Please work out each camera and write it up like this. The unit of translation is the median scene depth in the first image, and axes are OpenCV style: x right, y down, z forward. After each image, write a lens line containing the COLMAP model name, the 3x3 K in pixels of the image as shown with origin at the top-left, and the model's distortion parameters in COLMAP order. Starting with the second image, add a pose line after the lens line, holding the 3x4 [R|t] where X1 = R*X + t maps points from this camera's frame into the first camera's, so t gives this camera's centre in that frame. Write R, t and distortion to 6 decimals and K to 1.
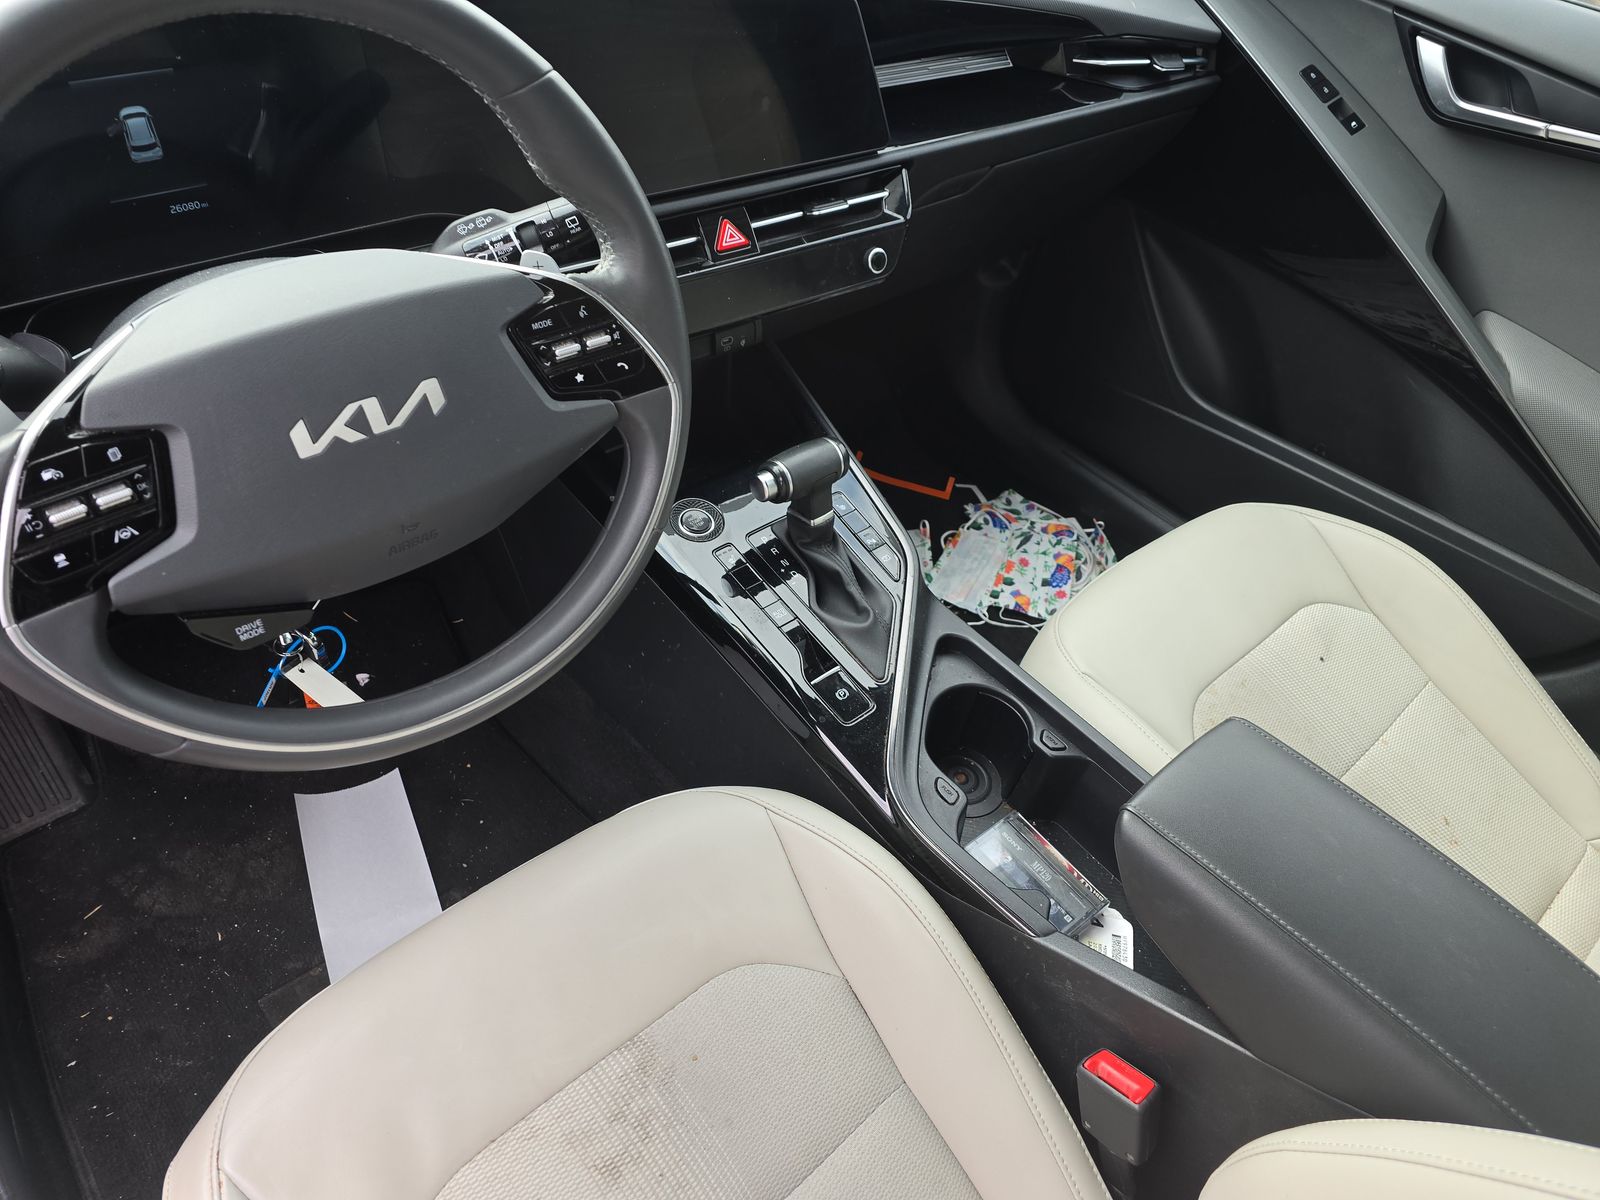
lens RADIAL K [[1058.9, 0, 800.0], [0, 1058.9, 600.0], [0, 0, 1]] dist [0.083018, -0.086955]
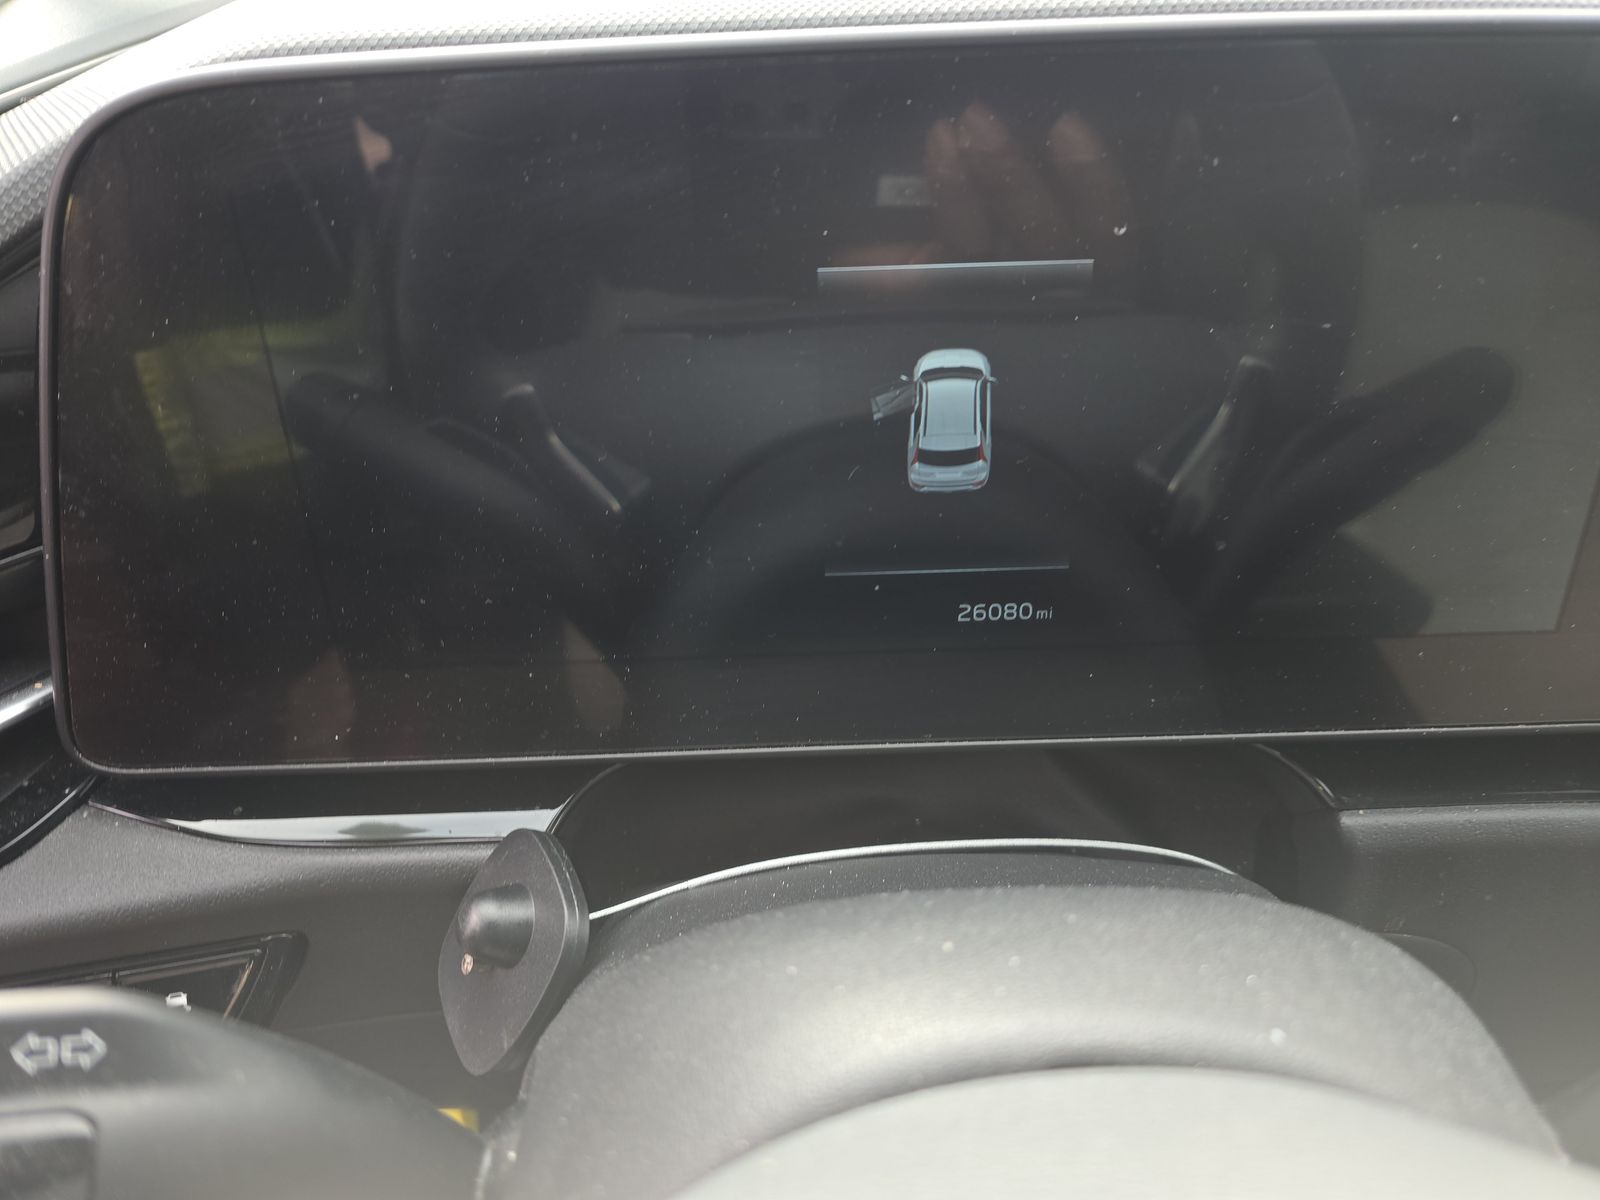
lens RADIAL K [[1058.9, 0, 800.0], [0, 1058.9, 600.0], [0, 0, 1]] dist [0.083018, -0.086955]
pose [[0.739751, 0.219049, -0.636228, -0.383934], [-0.374459, 0.919605, -0.118775, -0.296728], [0.559061, 0.326106, 0.762303, 0.676314]]
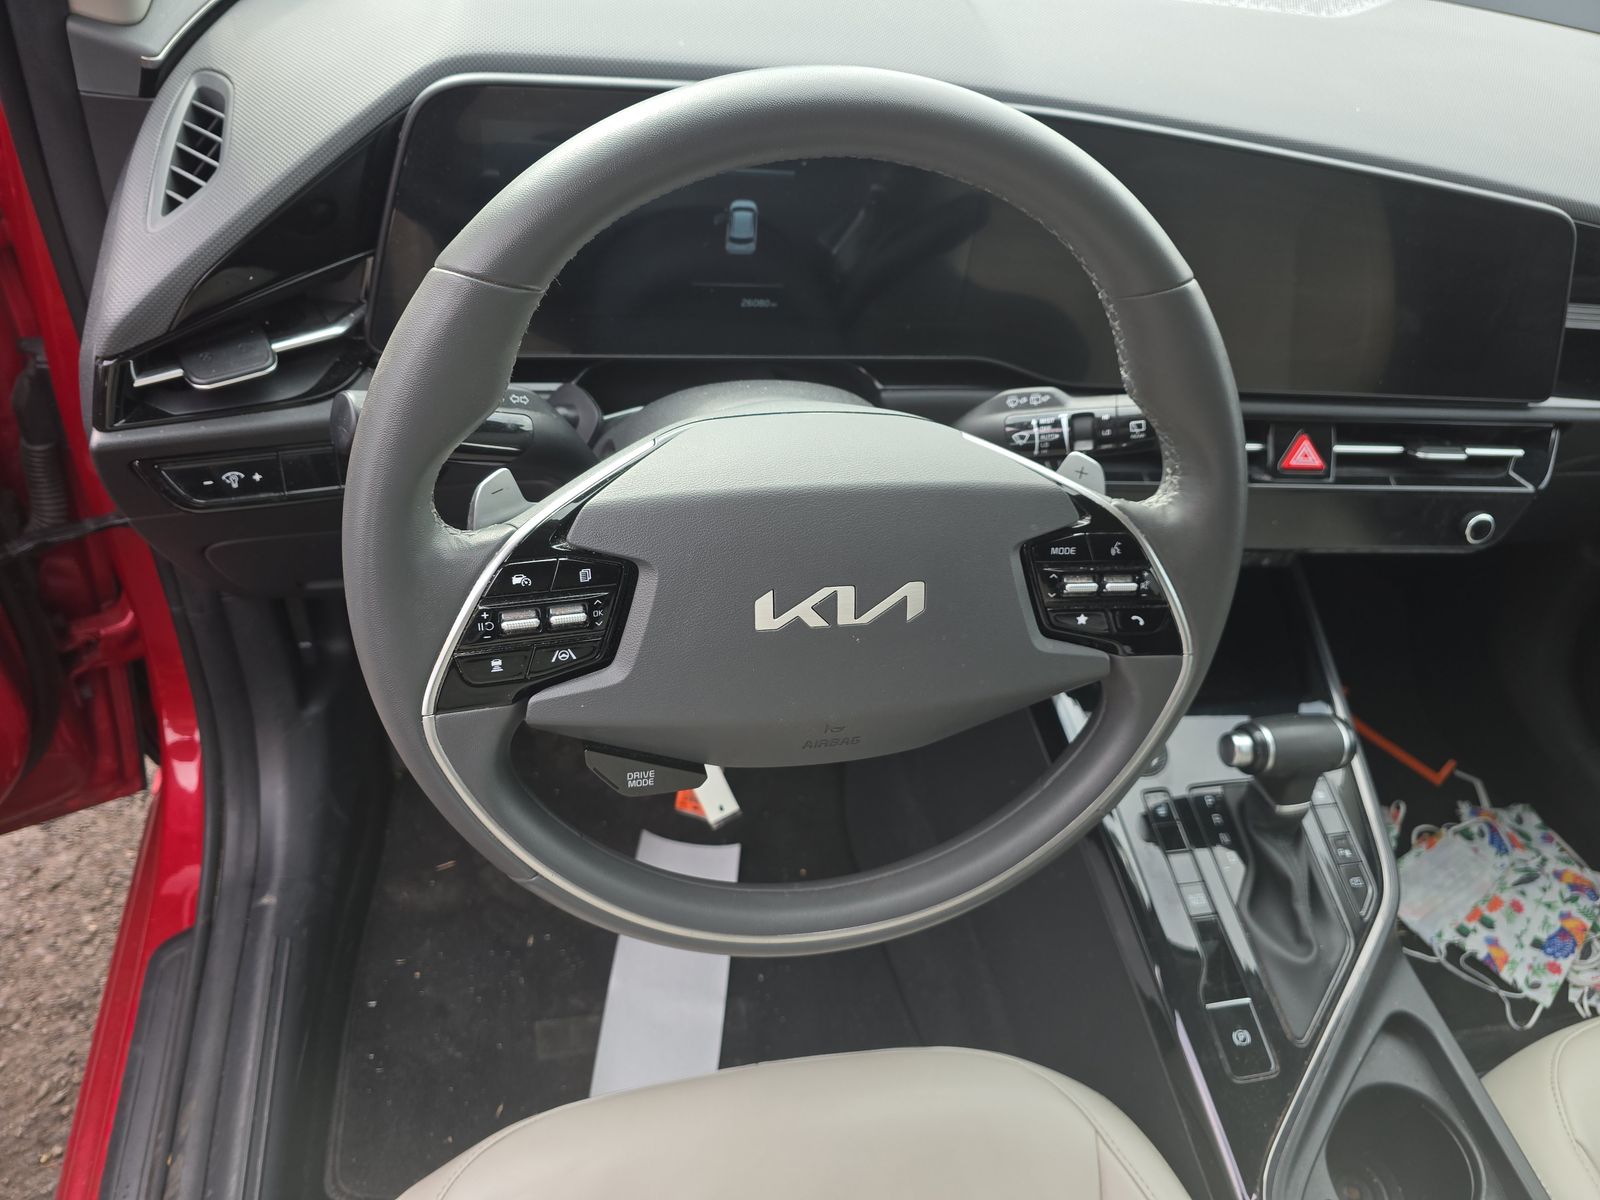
lens RADIAL K [[1075.9, 0, 820.3], [0, 1075.9, 599.5], [0, 0, 1]] dist [0.050568, -0.063913]
pose [[0.875606, 0.340033, -0.343063, -0.092437], [-0.363139, 0.931729, -0.003347, -0.131535], [0.318503, 0.127510, 0.939307, 0.136476]]
